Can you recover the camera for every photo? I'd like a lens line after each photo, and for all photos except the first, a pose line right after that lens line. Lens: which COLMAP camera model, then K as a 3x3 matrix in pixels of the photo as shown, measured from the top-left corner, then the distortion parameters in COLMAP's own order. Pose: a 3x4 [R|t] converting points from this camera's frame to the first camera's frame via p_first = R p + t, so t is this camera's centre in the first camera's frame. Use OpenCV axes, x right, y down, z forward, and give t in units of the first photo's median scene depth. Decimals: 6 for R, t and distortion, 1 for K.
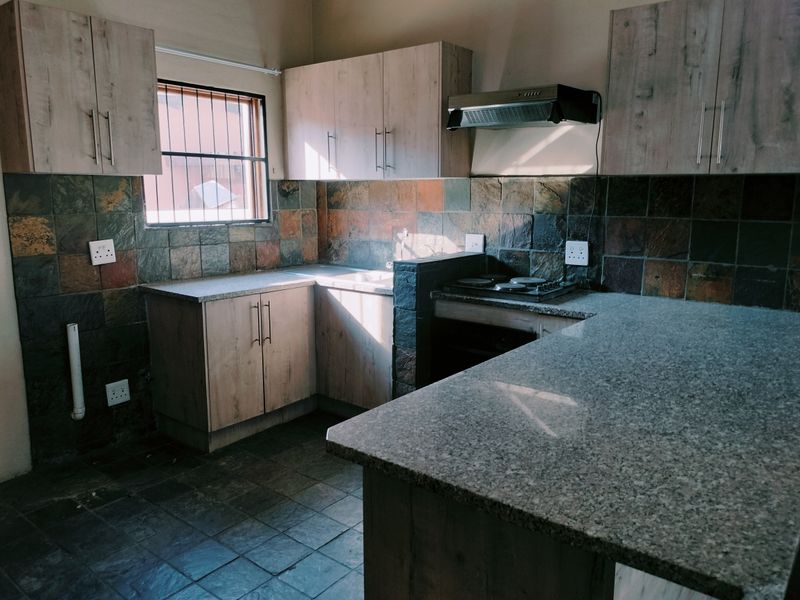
lens RADIAL K [[601.0, 0, 400.0], [0, 601.0, 300.0], [0, 0, 1]] dist [0.062320, -0.086247]
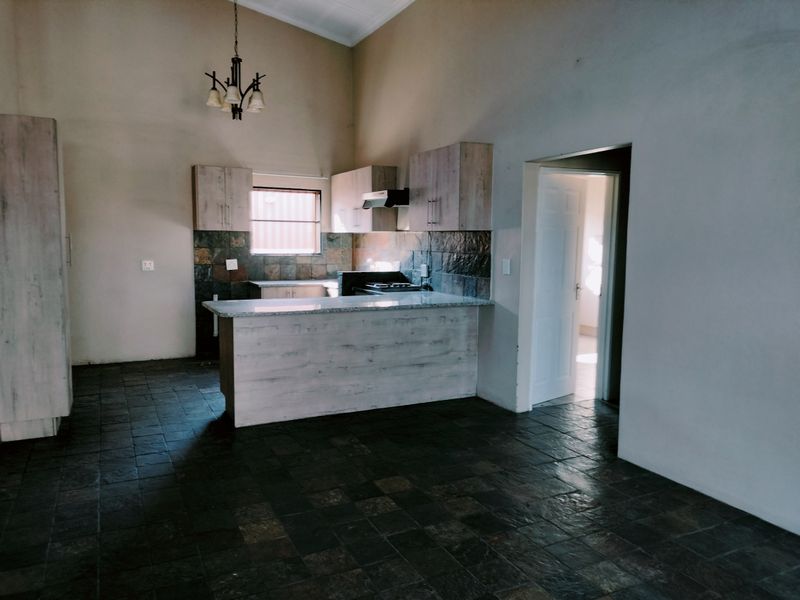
lens RADIAL K [[601.0, 0, 400.0], [0, 601.0, 300.0], [0, 0, 1]] dist [0.062320, -0.086247]
pose [[0.897047, 0.049184, -0.439189, 0.999835], [-0.084215, 0.994602, -0.060626, 0.126891], [0.433836, 0.091370, 0.896347, -0.683679]]
